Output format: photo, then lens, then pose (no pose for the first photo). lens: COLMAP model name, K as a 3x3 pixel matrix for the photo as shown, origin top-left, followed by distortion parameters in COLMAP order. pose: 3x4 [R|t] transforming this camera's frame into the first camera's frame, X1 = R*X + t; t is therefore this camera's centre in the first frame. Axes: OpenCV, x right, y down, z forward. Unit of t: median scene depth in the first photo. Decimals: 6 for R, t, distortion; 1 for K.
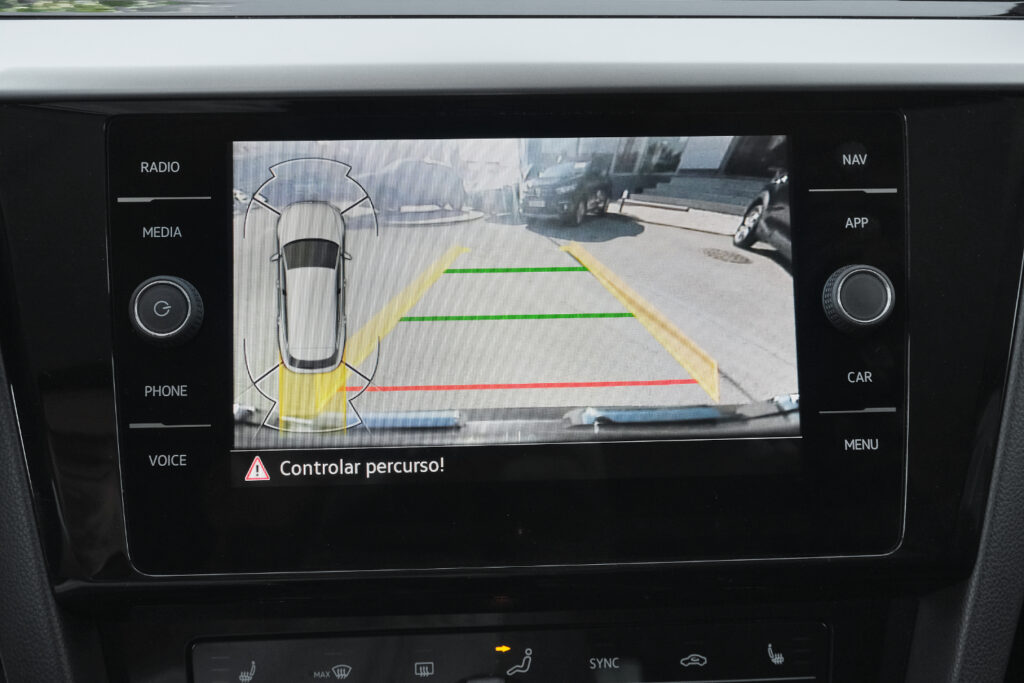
lens RADIAL K [[1447.1, 0, 512.0], [0, 1447.1, 341.5], [0, 0, 1]] dist [0.008268, -0.029082]
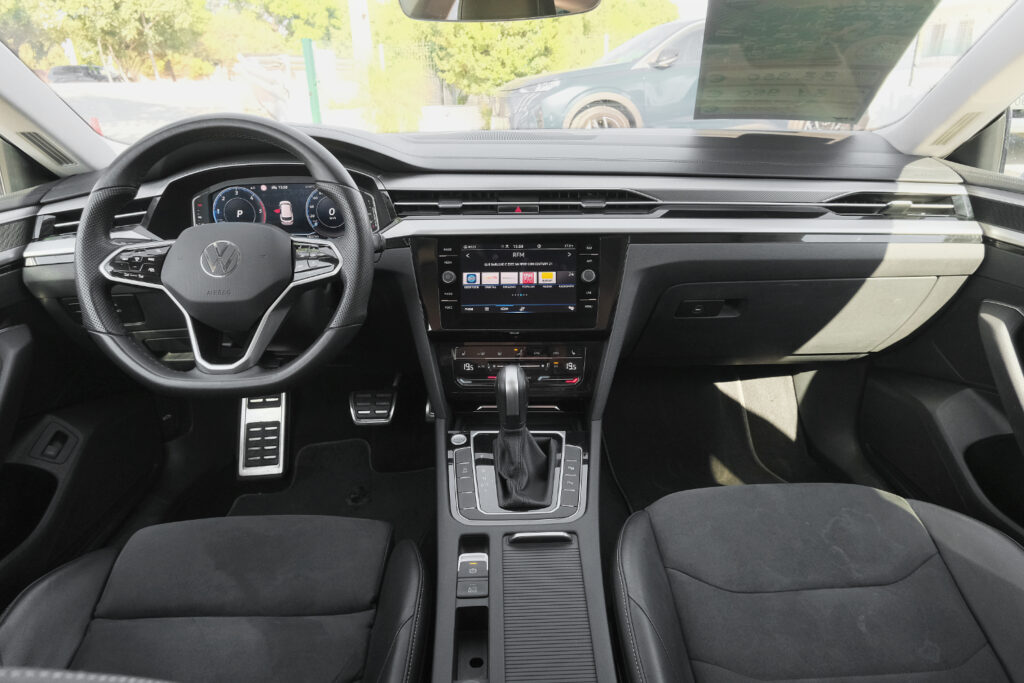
lens RADIAL K [[641.7, 0, 512.5], [0, 641.7, 336.0], [0, 0, 1]] dist [-0.001982, -0.001155]
pose [[0.994872, 0.013195, -0.100280, 0.205901], [-0.012636, 0.999901, 0.006210, 0.161288], [0.100352, -0.004911, 0.994940, -1.181569]]
